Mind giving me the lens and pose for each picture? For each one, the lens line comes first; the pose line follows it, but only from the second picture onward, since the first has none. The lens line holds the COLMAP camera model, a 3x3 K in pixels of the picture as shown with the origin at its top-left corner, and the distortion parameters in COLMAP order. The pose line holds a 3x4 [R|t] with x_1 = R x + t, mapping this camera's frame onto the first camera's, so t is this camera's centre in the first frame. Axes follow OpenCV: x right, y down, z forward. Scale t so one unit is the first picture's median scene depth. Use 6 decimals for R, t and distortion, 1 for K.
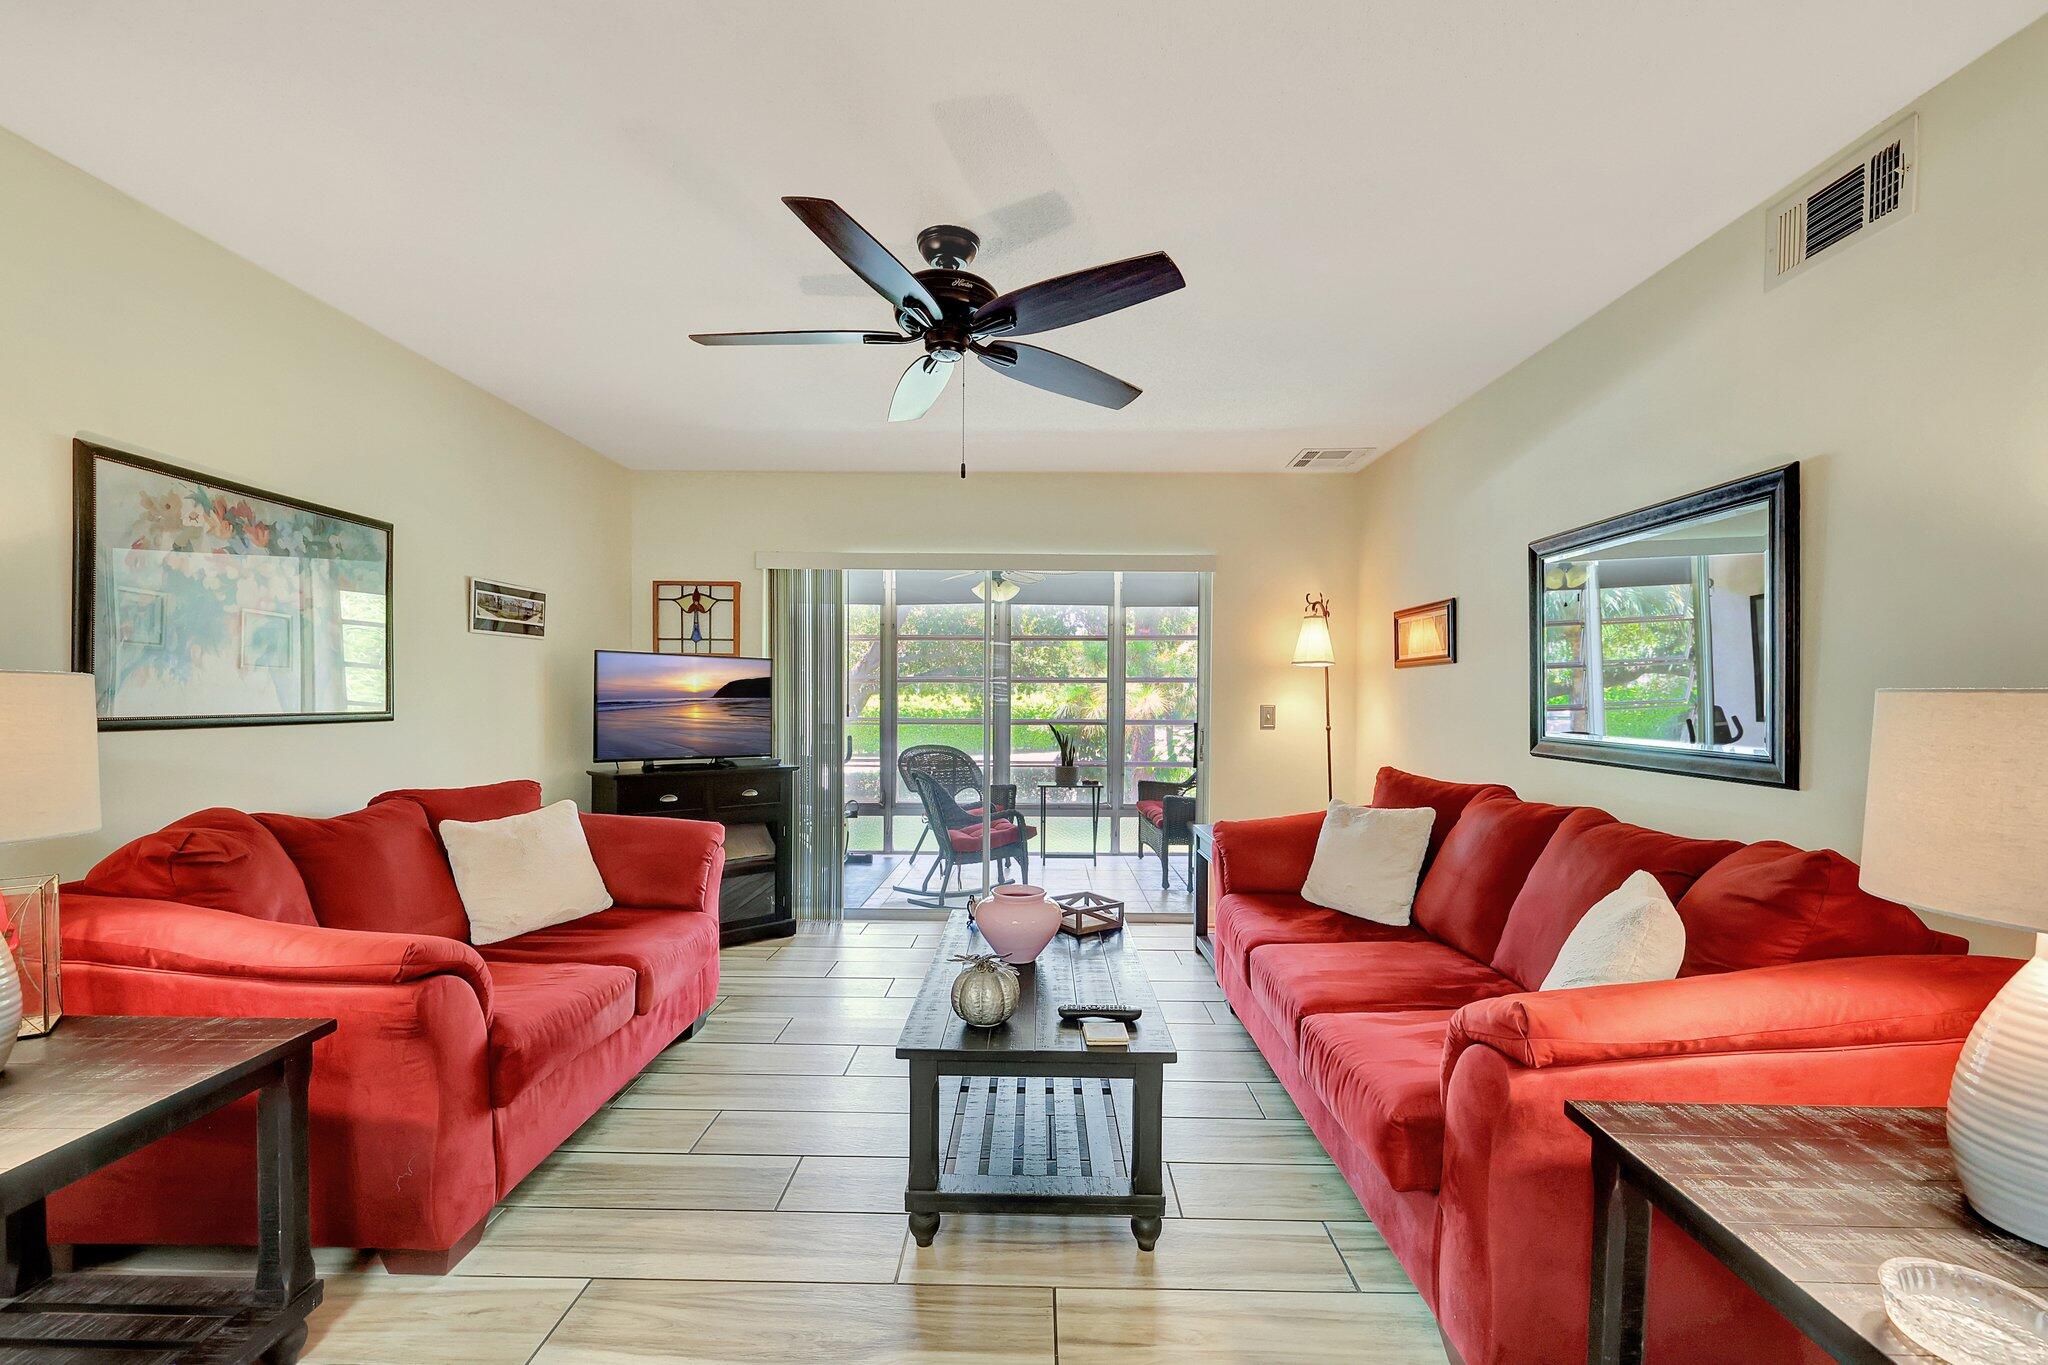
lens RADIAL K [[866.8, 0, 1026.2], [0, 866.8, 707.3], [0, 0, 1]] dist [0.000516, -0.000092]
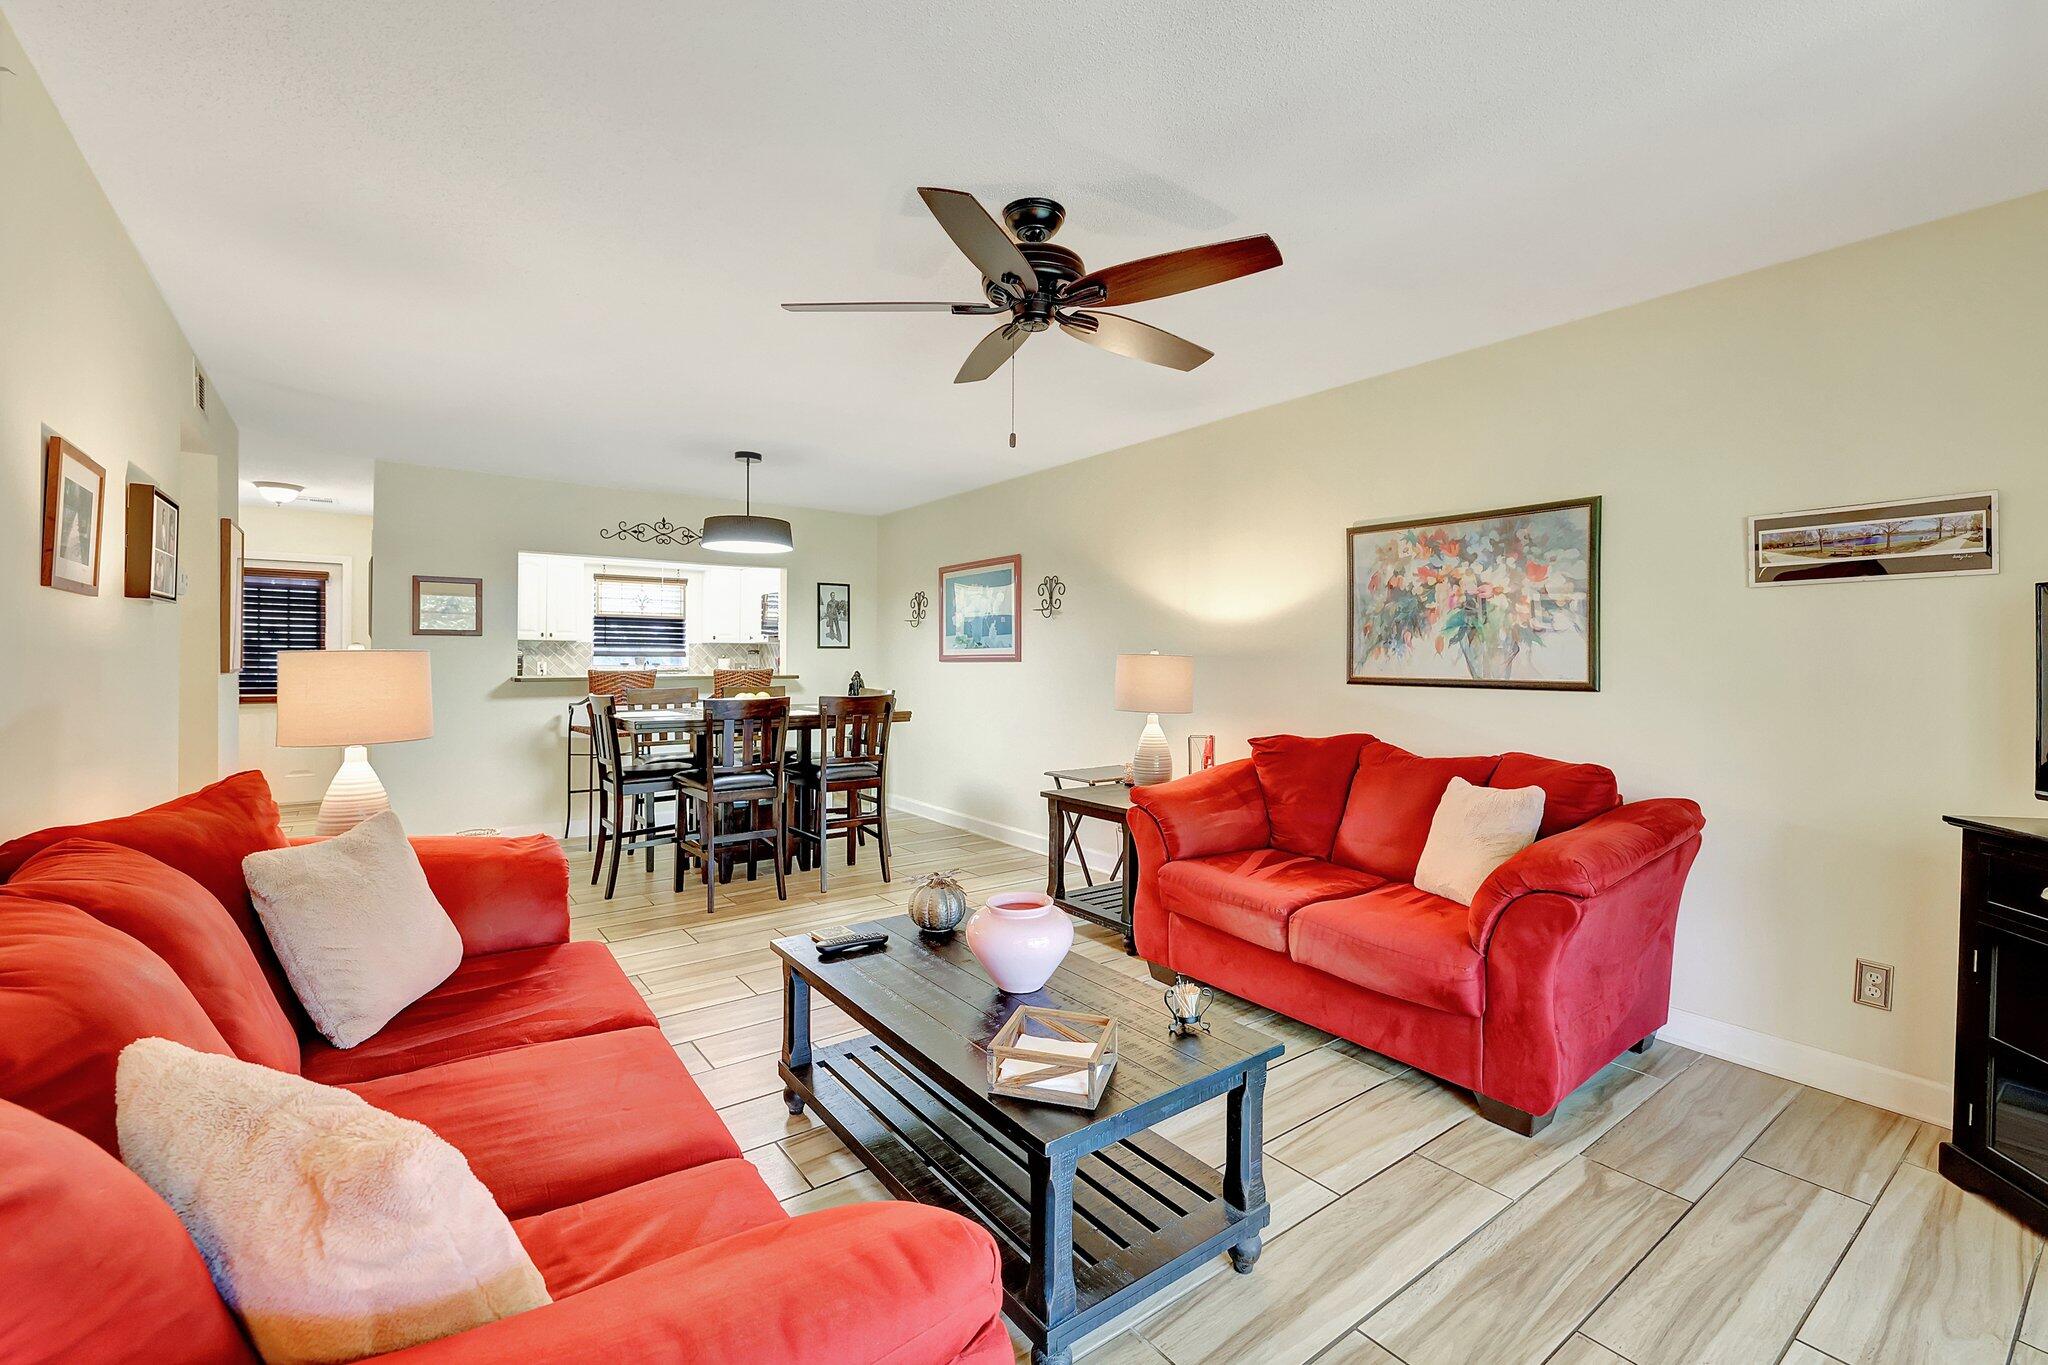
lens RADIAL K [[854.8, 0, 1029.2], [0, 854.8, 670.1], [0, 0, 1]] dist [-0.001025, -0.000075]
pose [[-0.787501, -0.003804, -0.616302, 0.523897], [-0.020485, 0.999590, 0.020006, -0.021740], [0.615973, 0.028379, -0.787256, 1.812578]]
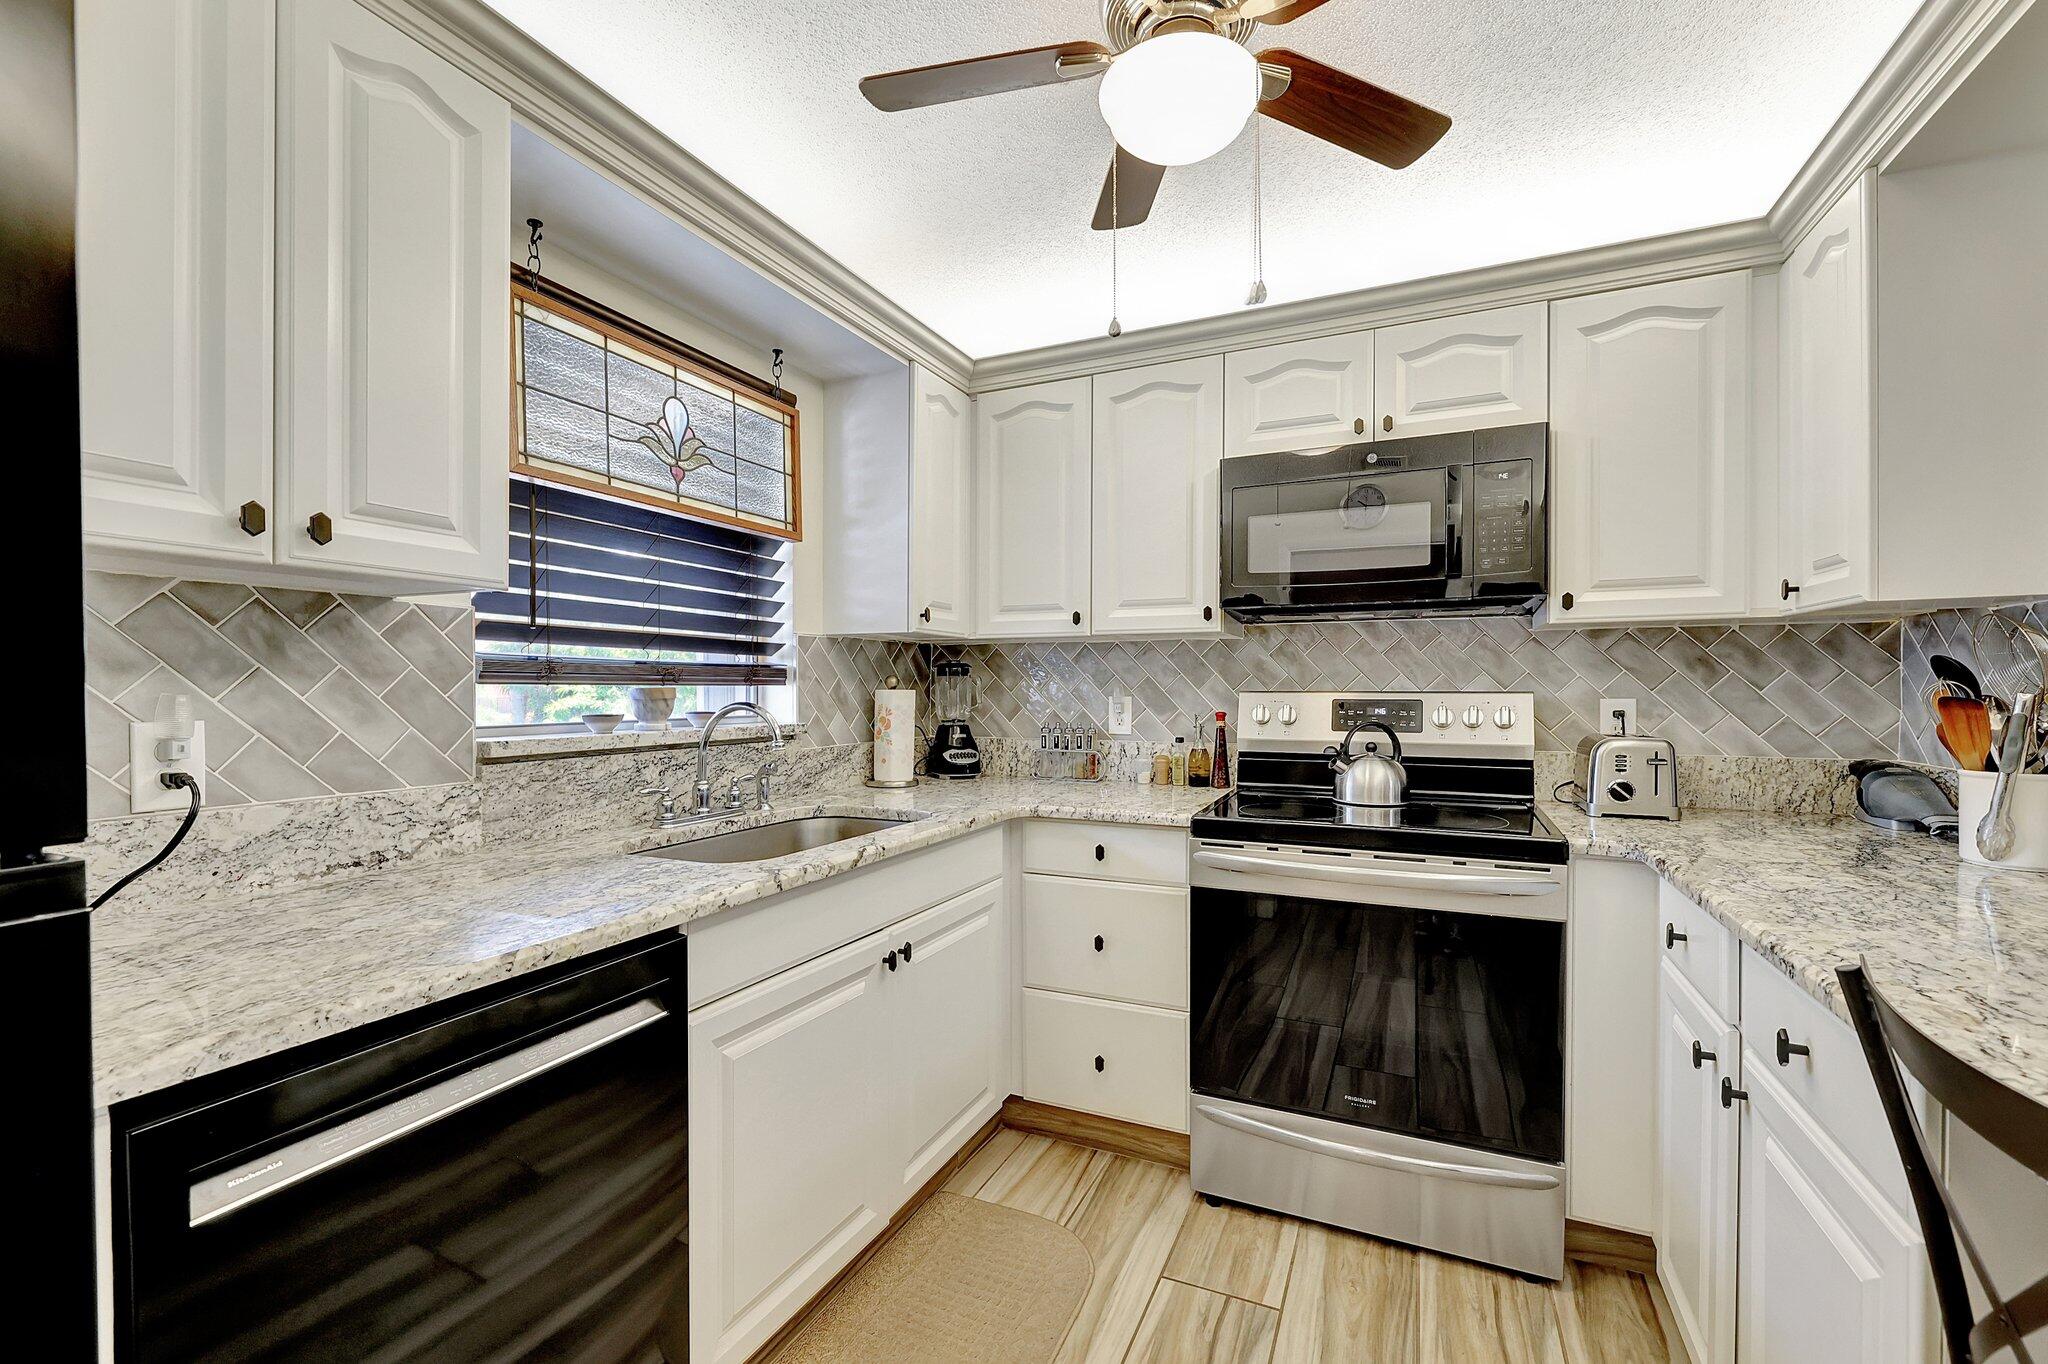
lens RADIAL K [[850.6, 0, 1028.0], [0, 850.6, 702.8], [0, 0, 1]] dist [-0.003178, -0.000394]
pose [[-0.410135, 0.010004, -0.911970, 0.182168], [-0.015994, 0.999707, 0.018160, 0.028562], [0.911884, 0.022034, -0.409855, -1.643032]]
